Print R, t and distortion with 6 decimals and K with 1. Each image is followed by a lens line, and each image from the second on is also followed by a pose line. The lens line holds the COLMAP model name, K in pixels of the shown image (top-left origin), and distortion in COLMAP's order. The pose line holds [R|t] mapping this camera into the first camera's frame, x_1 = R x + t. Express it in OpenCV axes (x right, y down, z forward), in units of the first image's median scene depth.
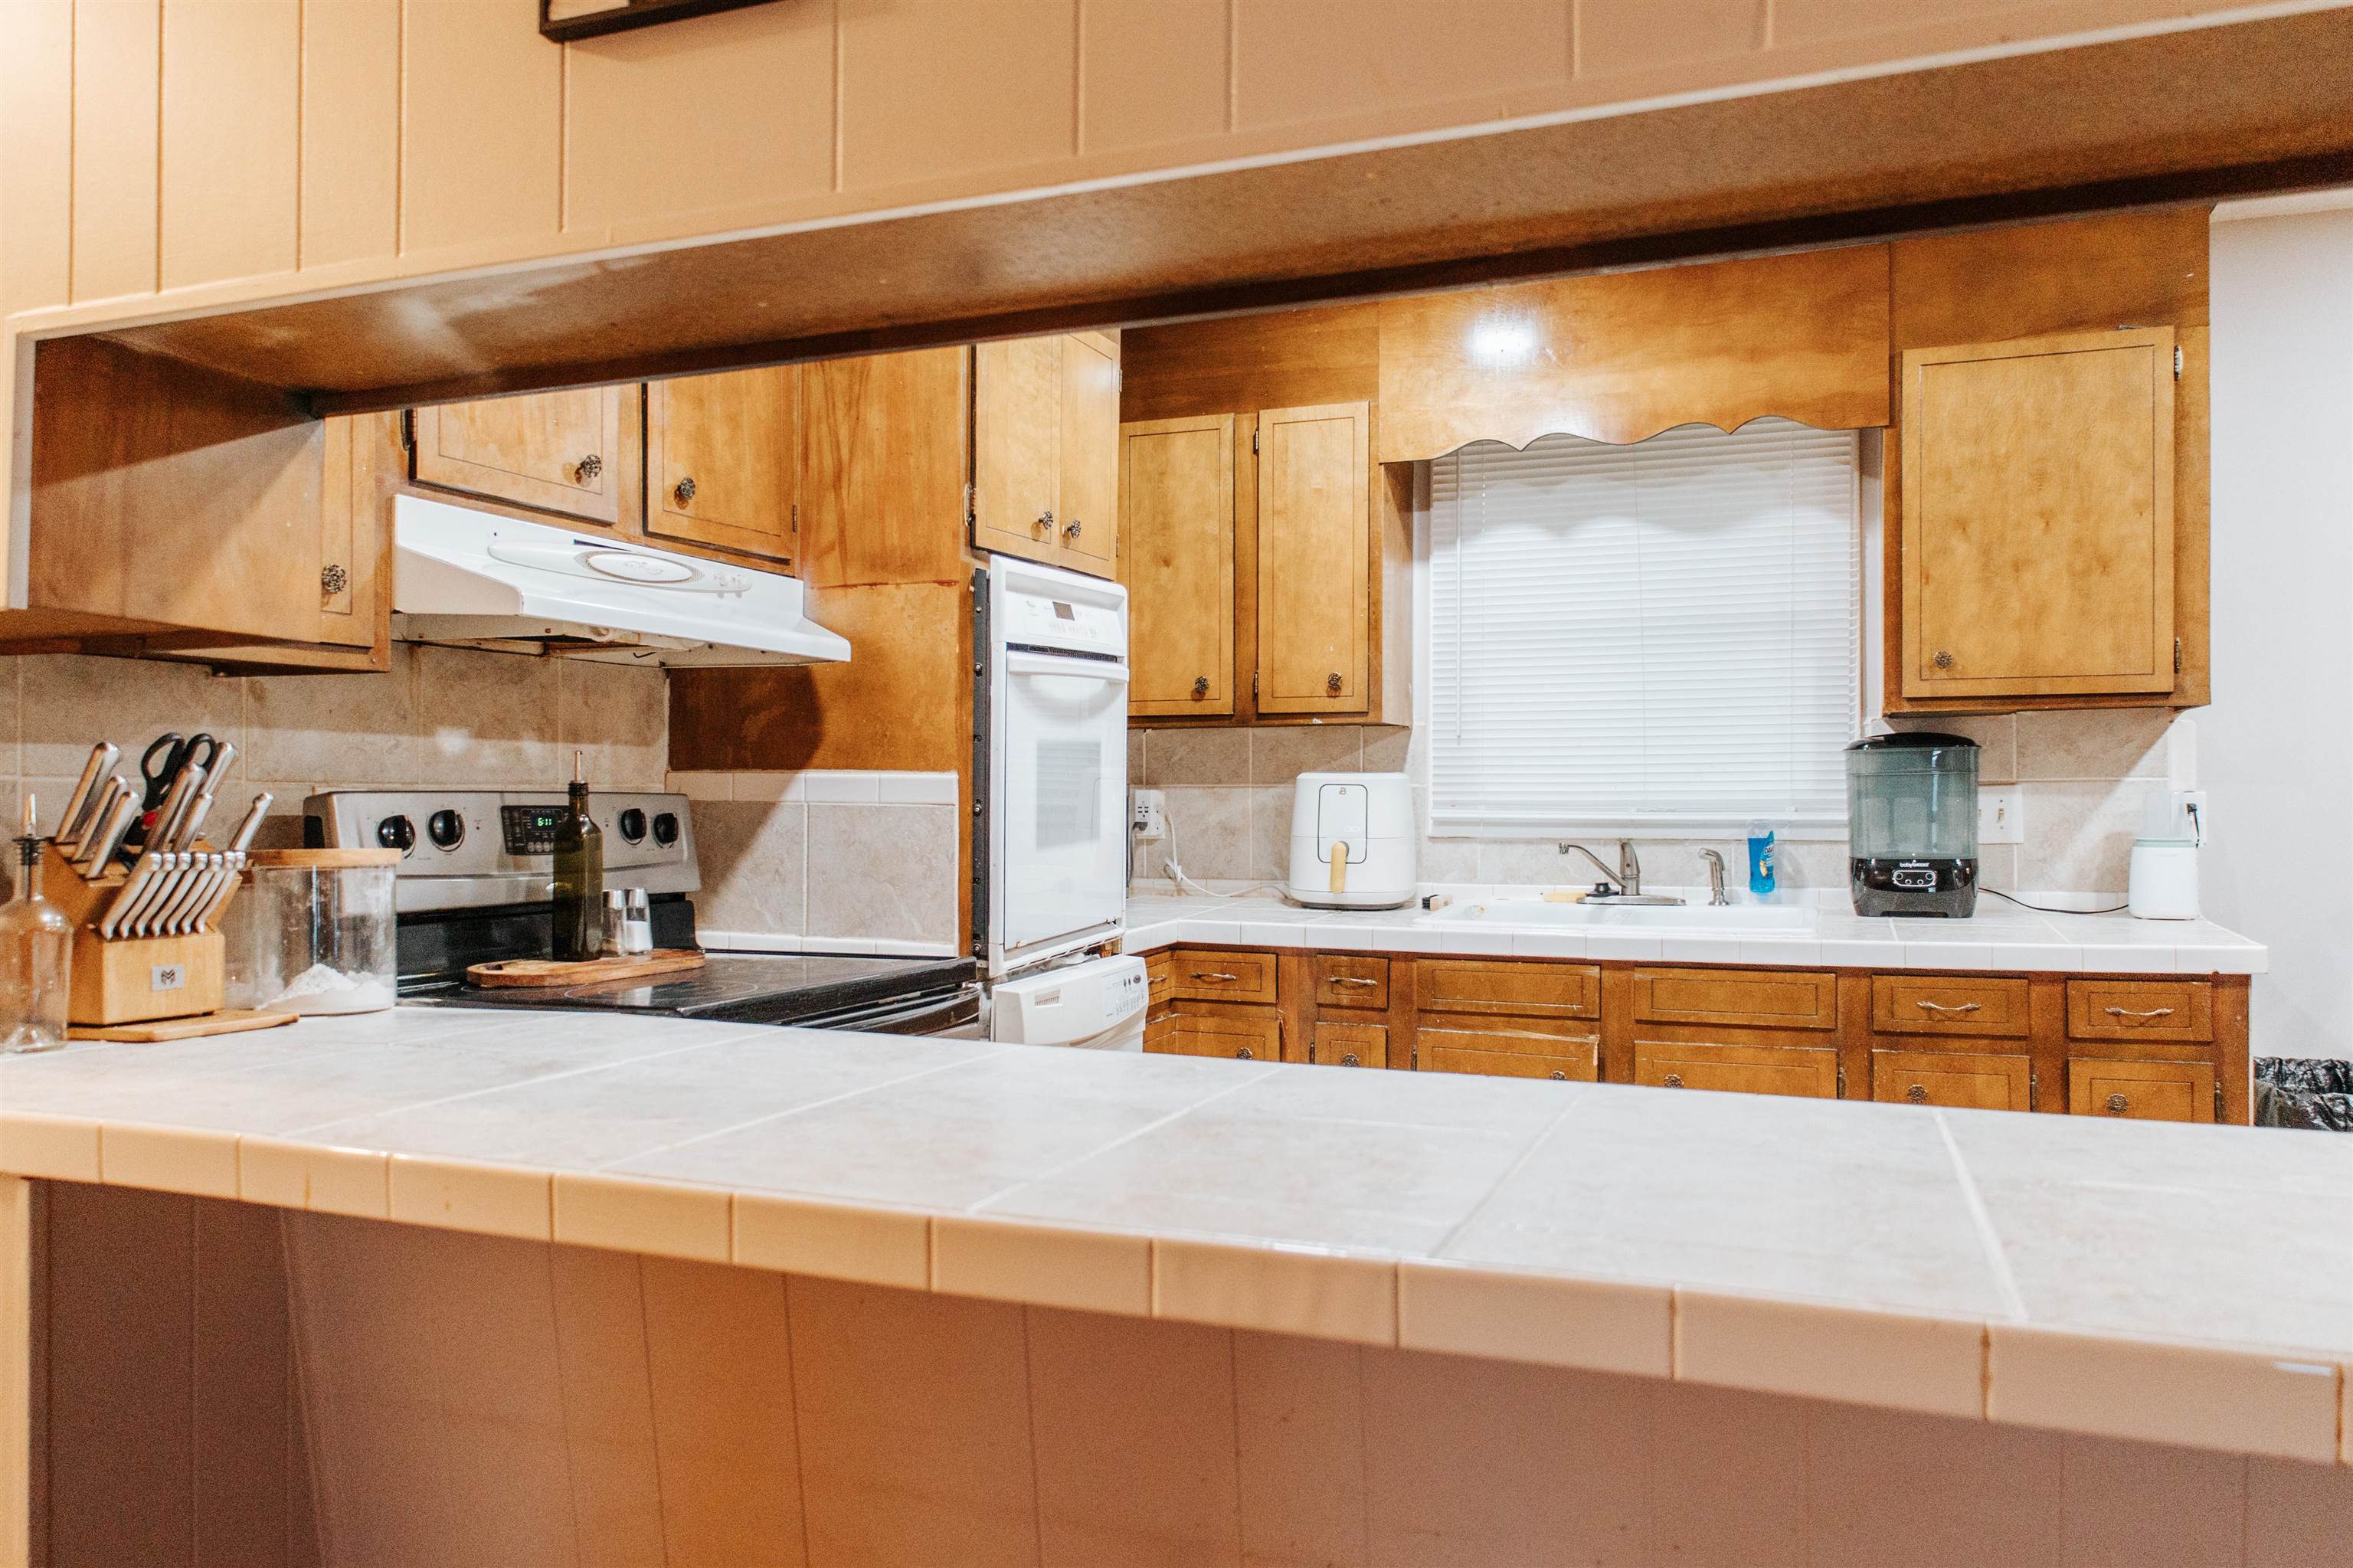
lens RADIAL K [[1691.4, 0, 1176.5], [0, 1691.4, 784.0], [0, 0, 1]] dist [0.022985, 0.003166]
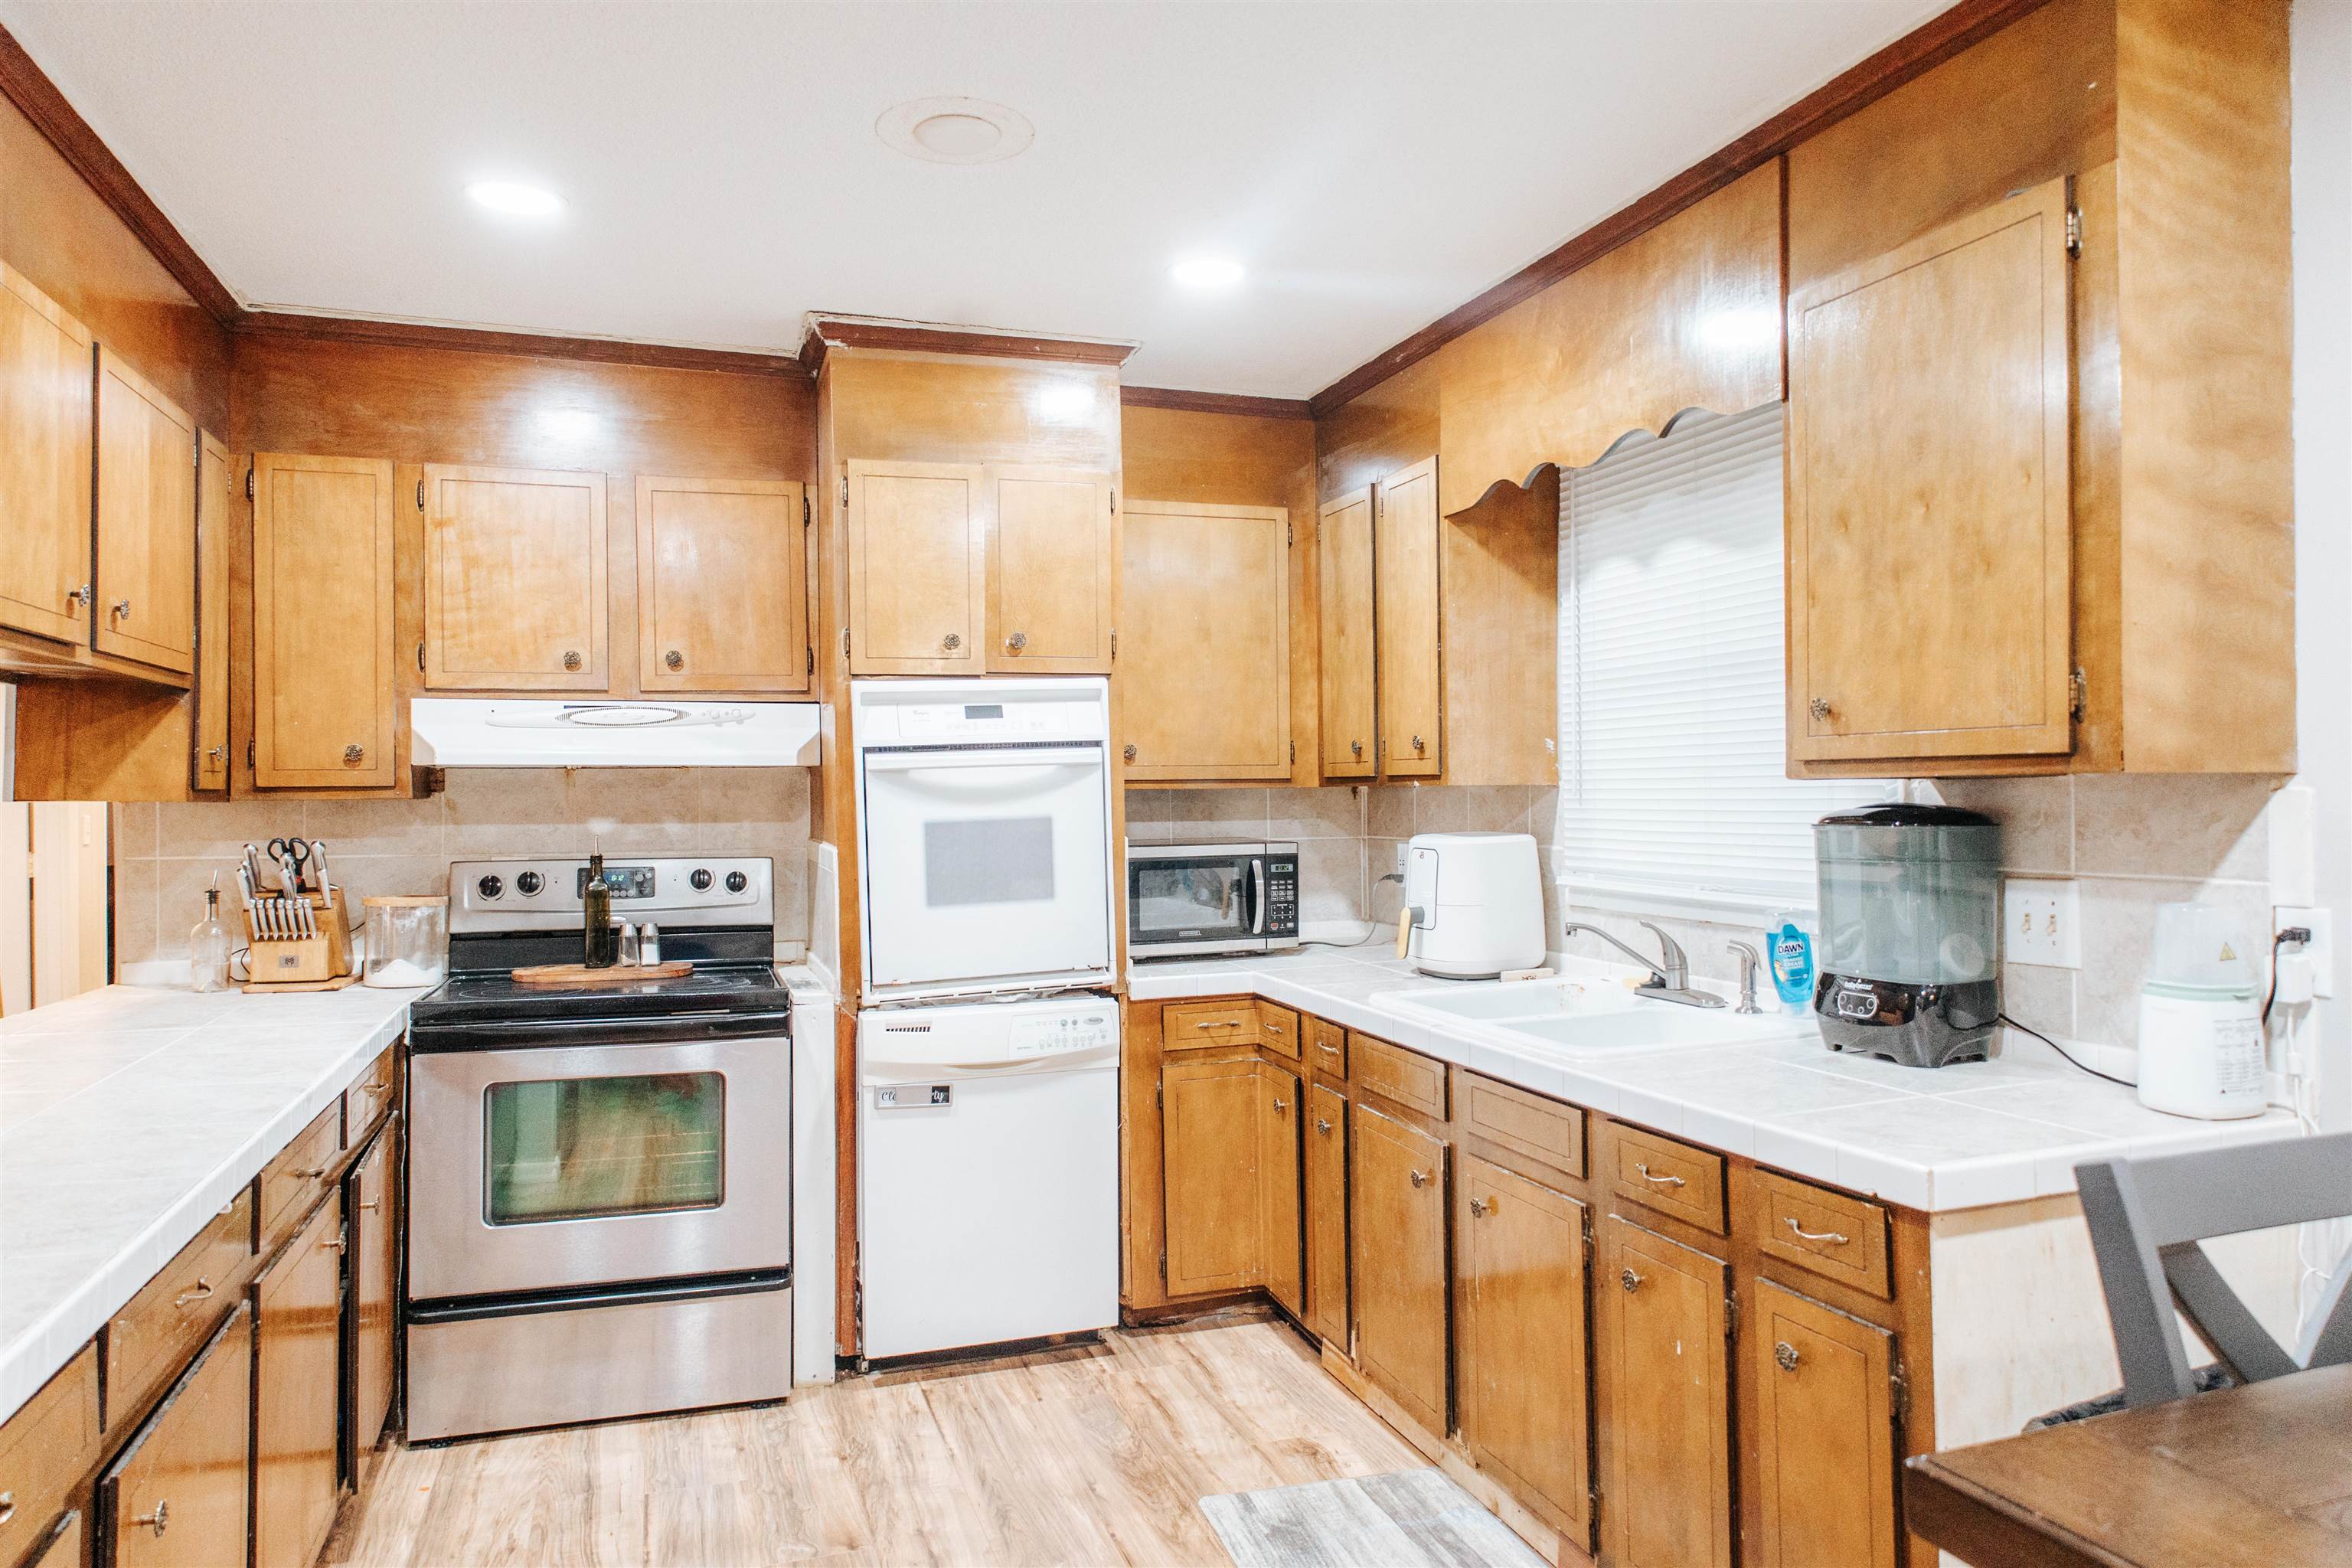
lens RADIAL K [[1544.7, 0, 1217.8], [0, 1544.7, 796.5], [0, 0, 1]] dist [0.003168, -0.003907]
pose [[0.634287, 0.001436, -0.773096, 0.817348], [0.011587, 0.999868, 0.011363, -0.047469], [0.773011, -0.016165, 0.634187, 0.386598]]
